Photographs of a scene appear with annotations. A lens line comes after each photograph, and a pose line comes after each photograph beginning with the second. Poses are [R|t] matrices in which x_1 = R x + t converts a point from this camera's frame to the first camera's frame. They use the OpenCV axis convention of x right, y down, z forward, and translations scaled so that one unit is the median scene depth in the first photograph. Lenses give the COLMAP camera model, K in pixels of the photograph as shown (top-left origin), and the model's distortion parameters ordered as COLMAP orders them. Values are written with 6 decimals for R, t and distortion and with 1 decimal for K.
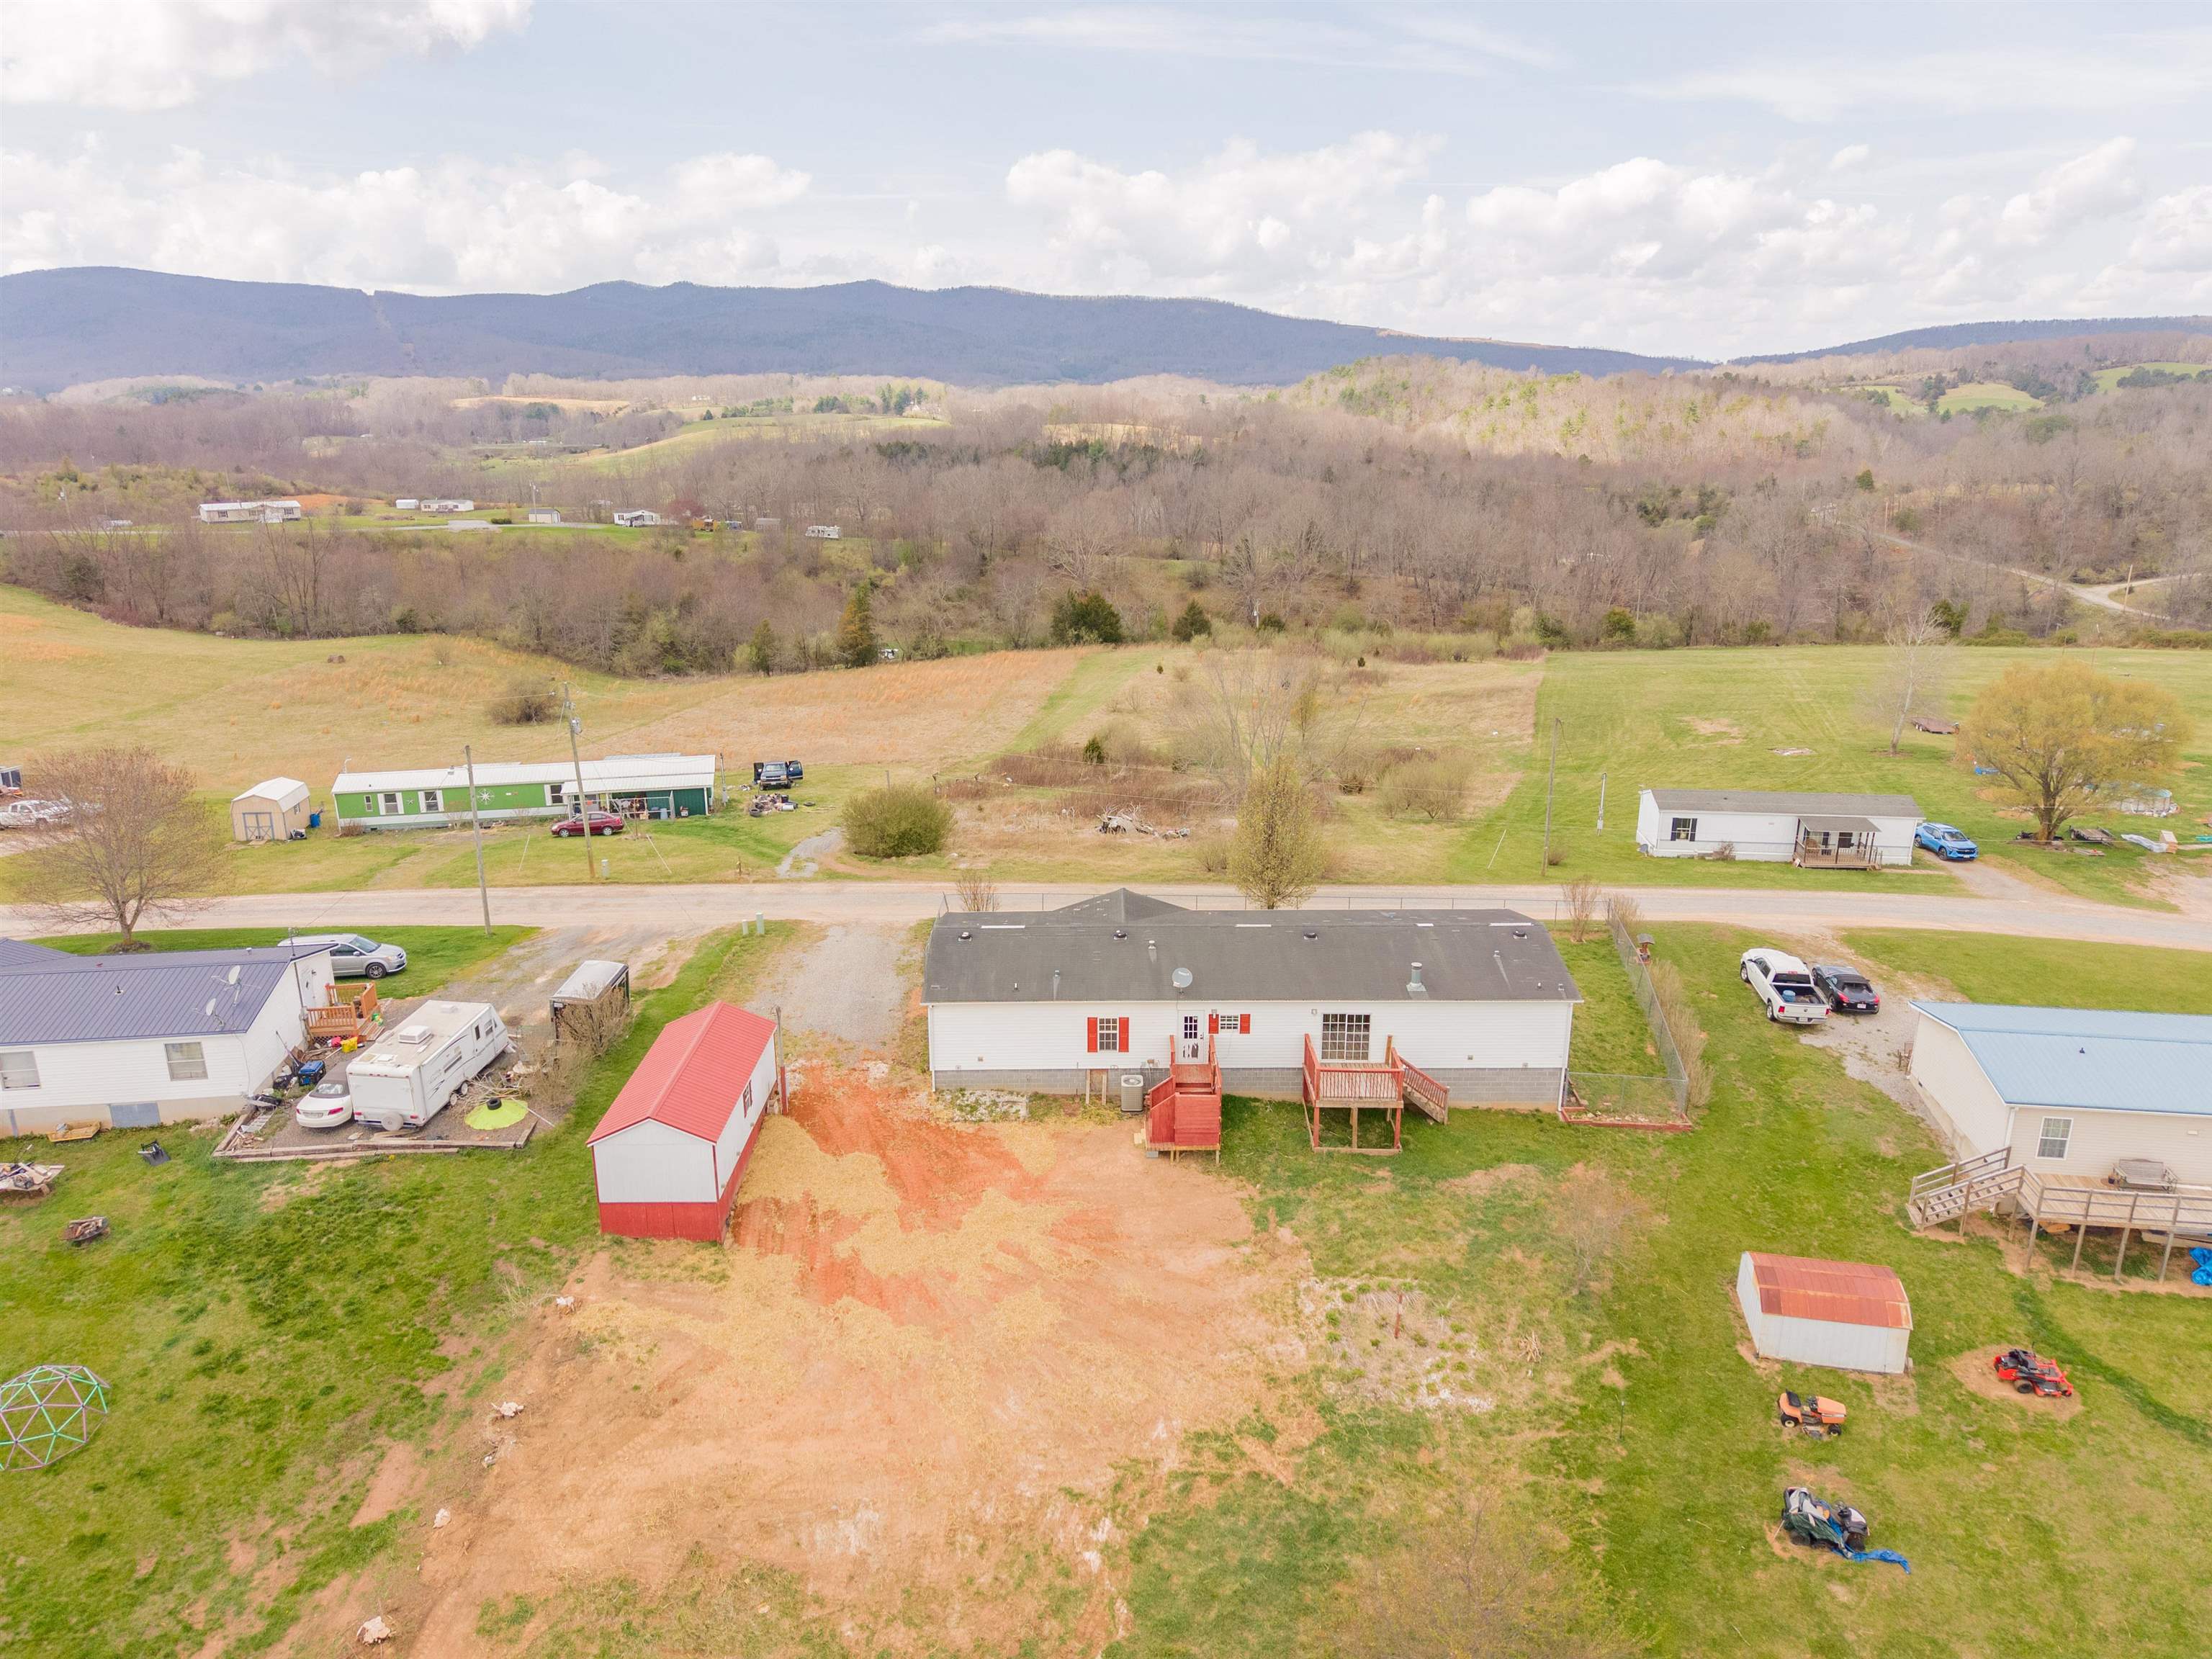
lens RADIAL K [[1479.6, 0, 1099.8], [0, 1479.6, 821.1], [0, 0, 1]] dist [0.039490, -0.046117]
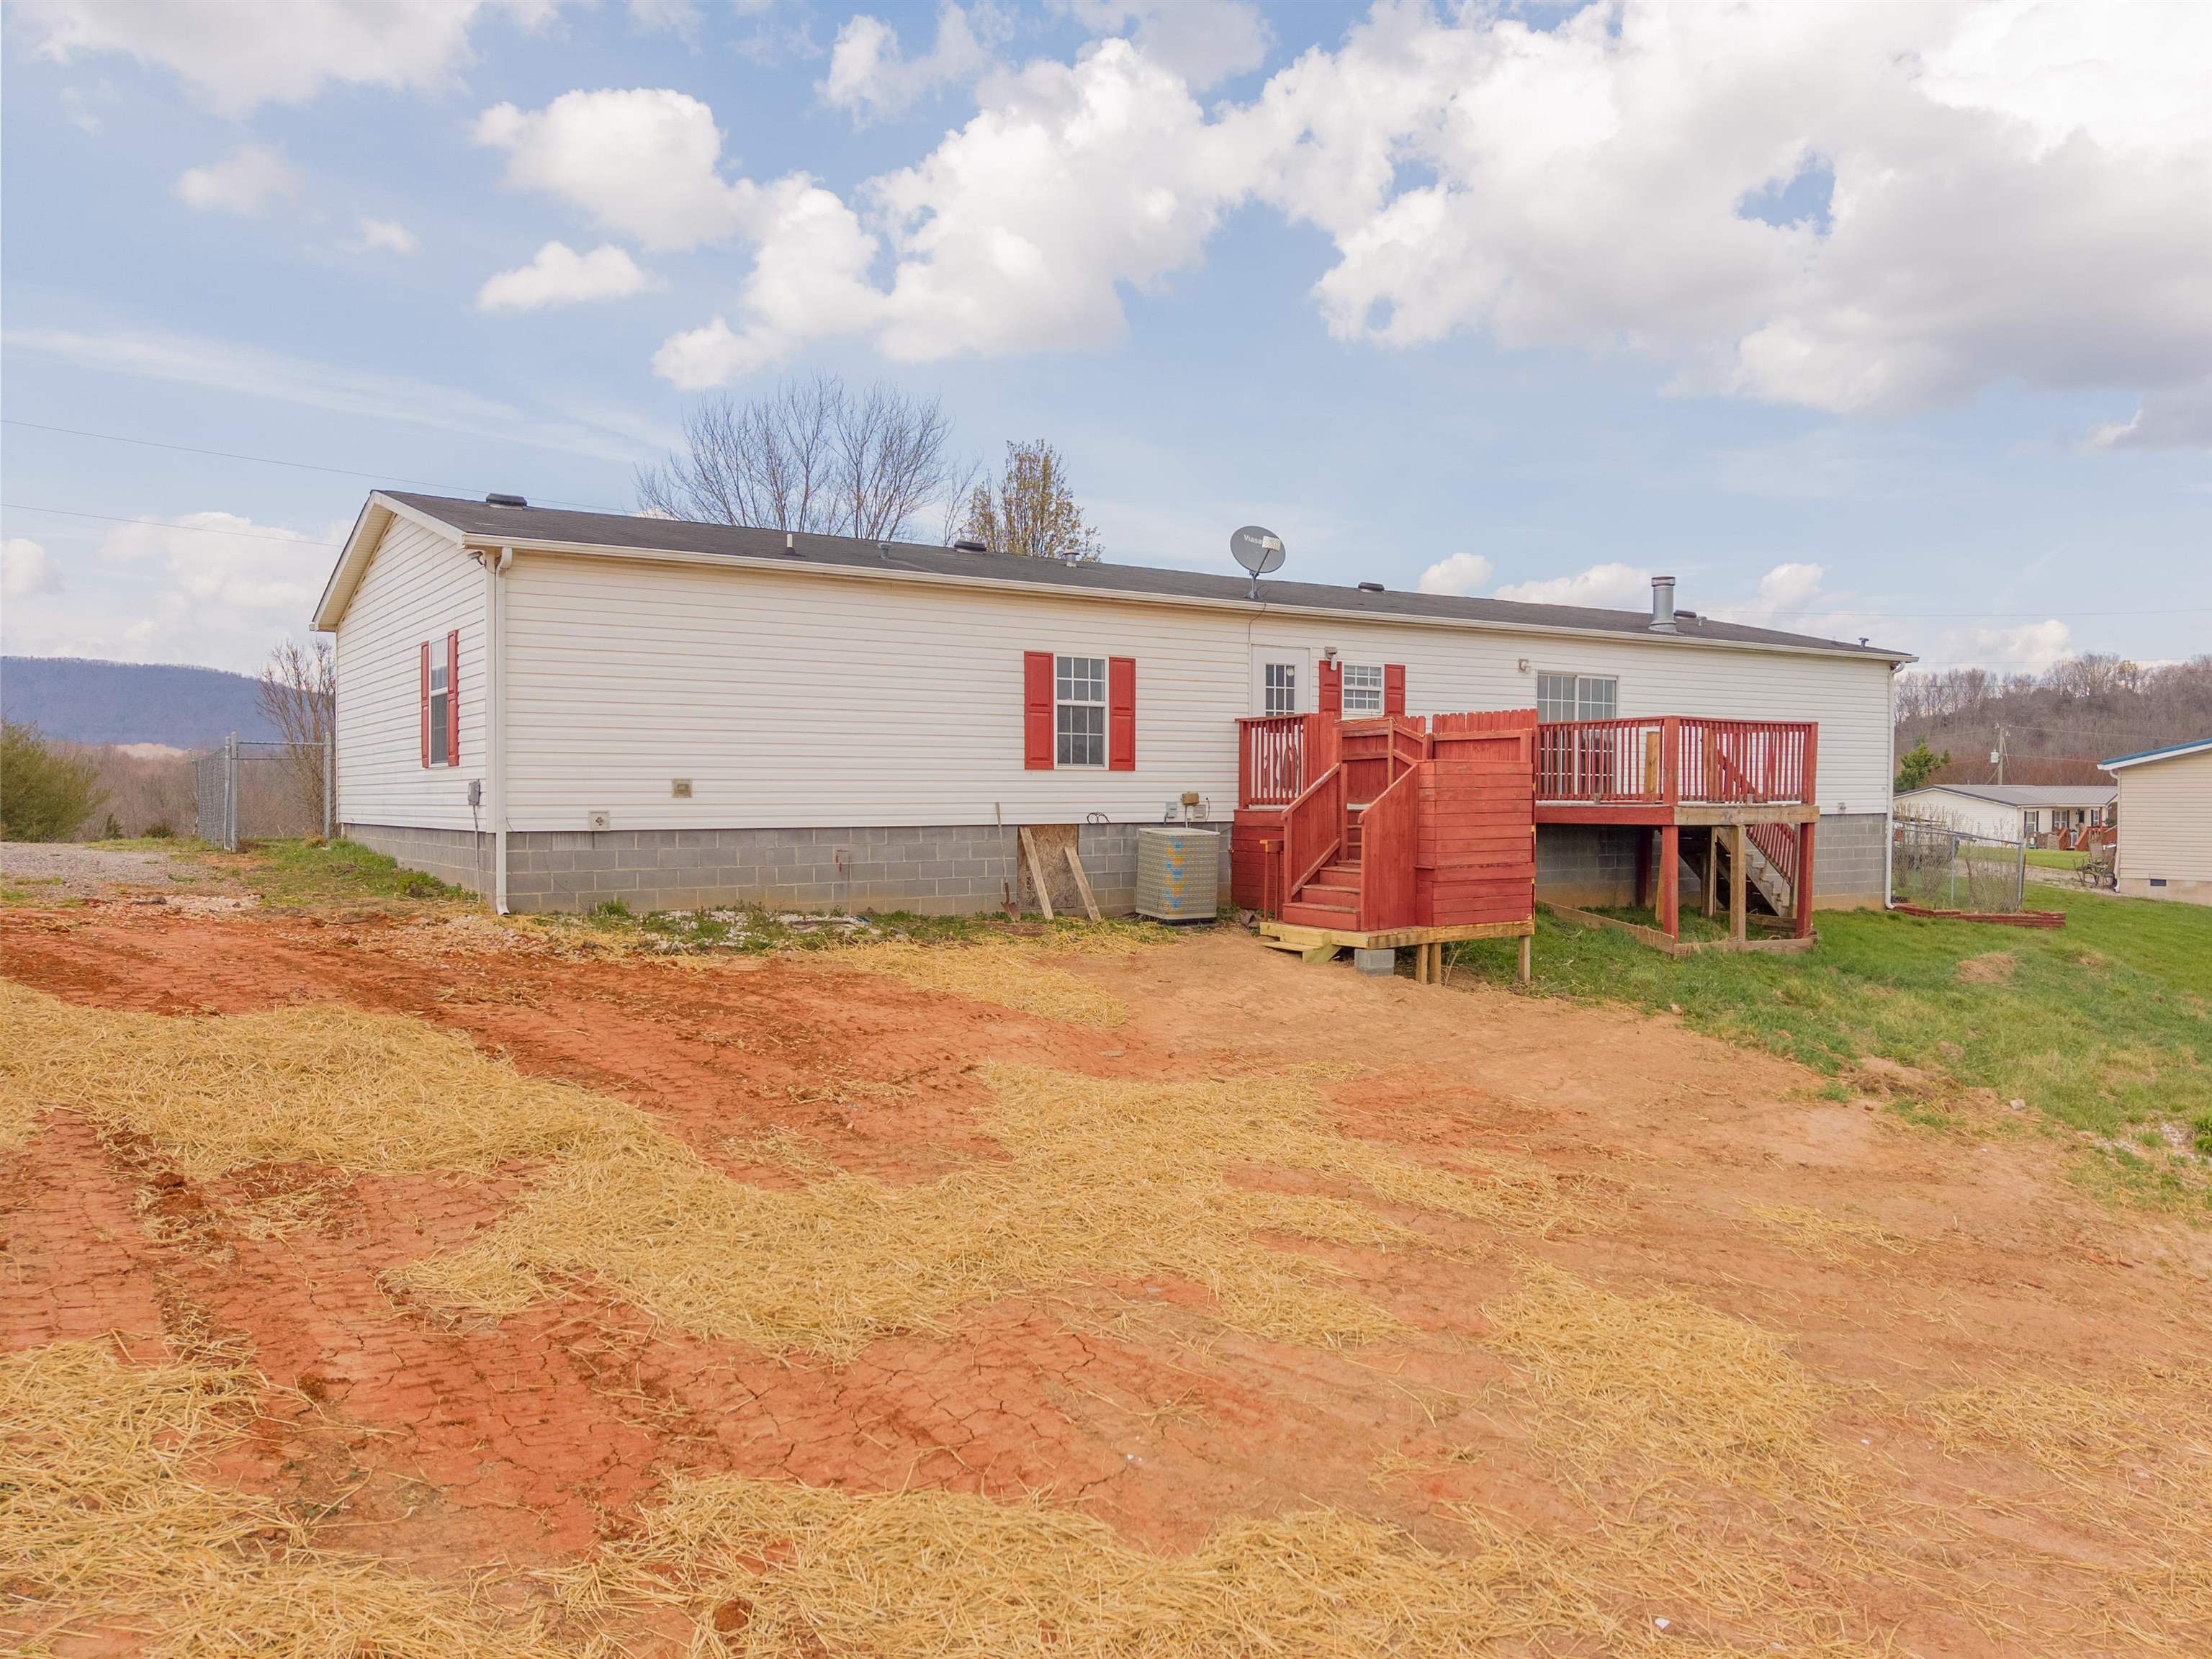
lens RADIAL K [[1653.1, 0, 1208.6], [0, 1653.1, 752.5], [0, 0, 1]] dist [0.002925, 0.000779]
pose [[0.827953, 0.014867, 0.560600, -0.177201], [0.153623, 0.955397, -0.252223, 0.250057], [-0.539345, 0.294950, 0.788740, 0.690097]]
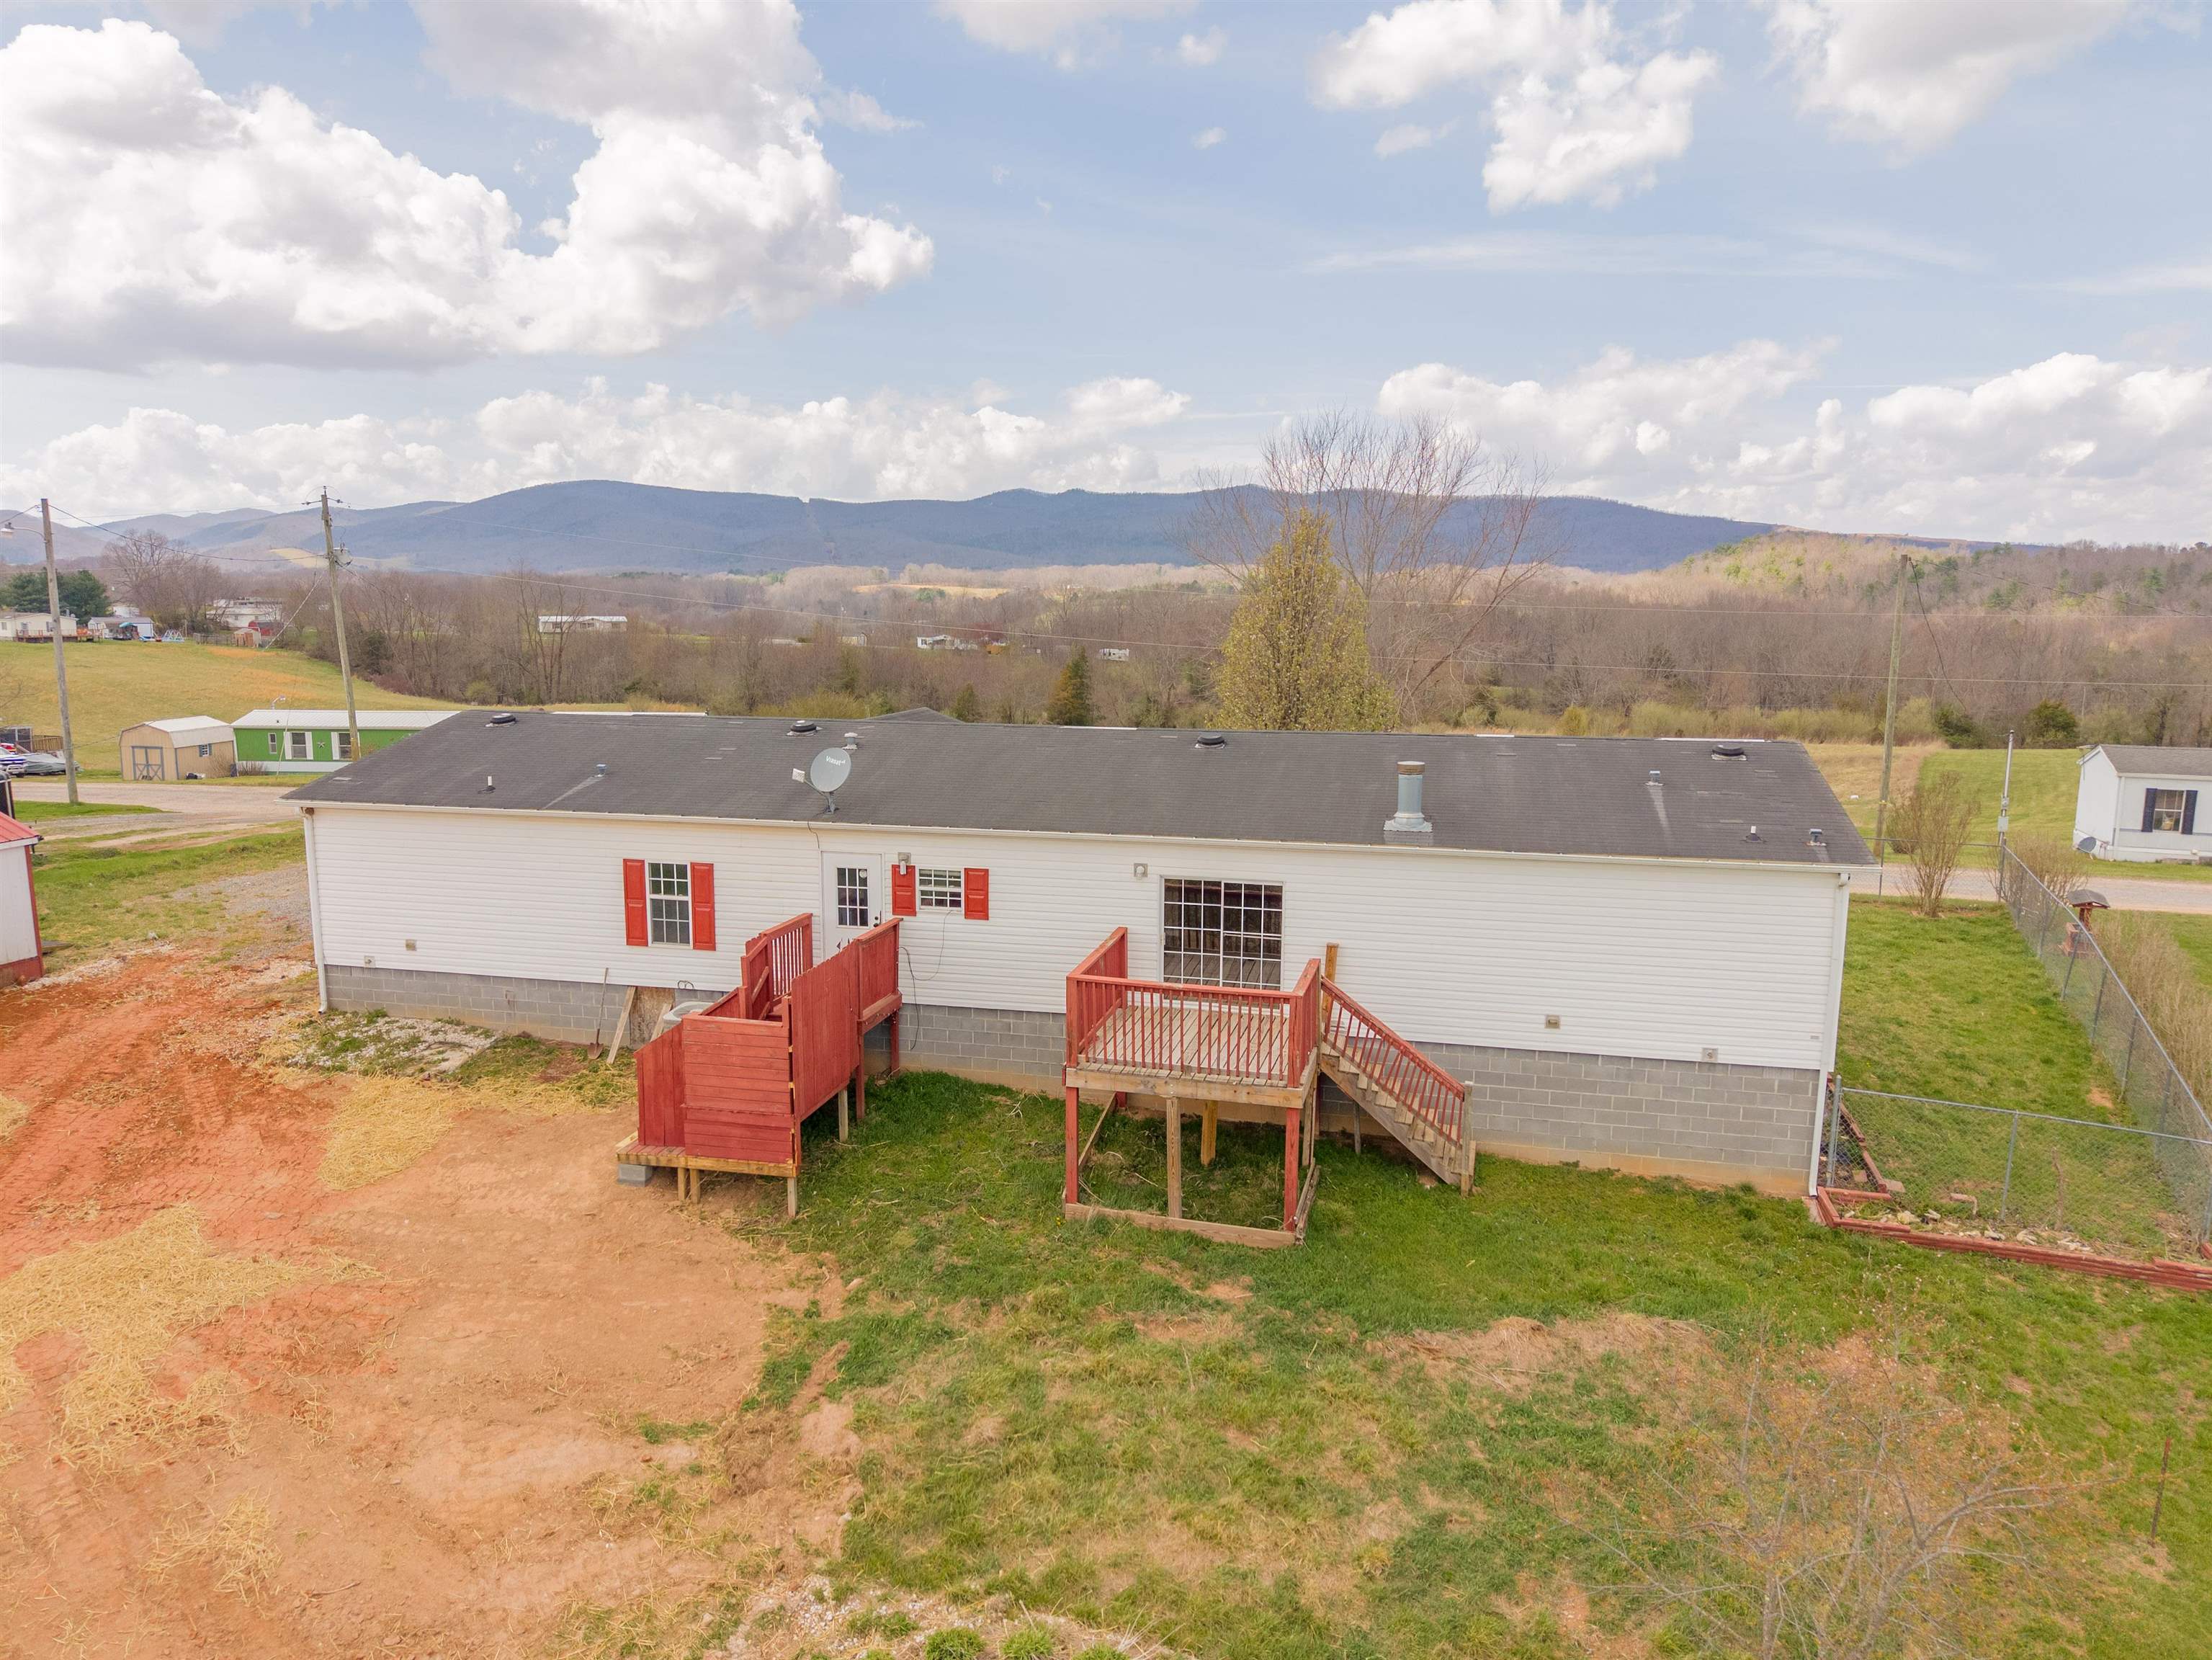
lens RADIAL K [[1488.3, 0, 1097.3], [0, 1488.3, 791.9], [0, 0, 1]] dist [0.008926, -0.003432]
pose [[0.969506, 0.037748, -0.242141, 0.227861], [-0.073308, 0.987494, -0.139573, 0.163131], [0.233845, 0.153068, 0.960149, 0.605135]]
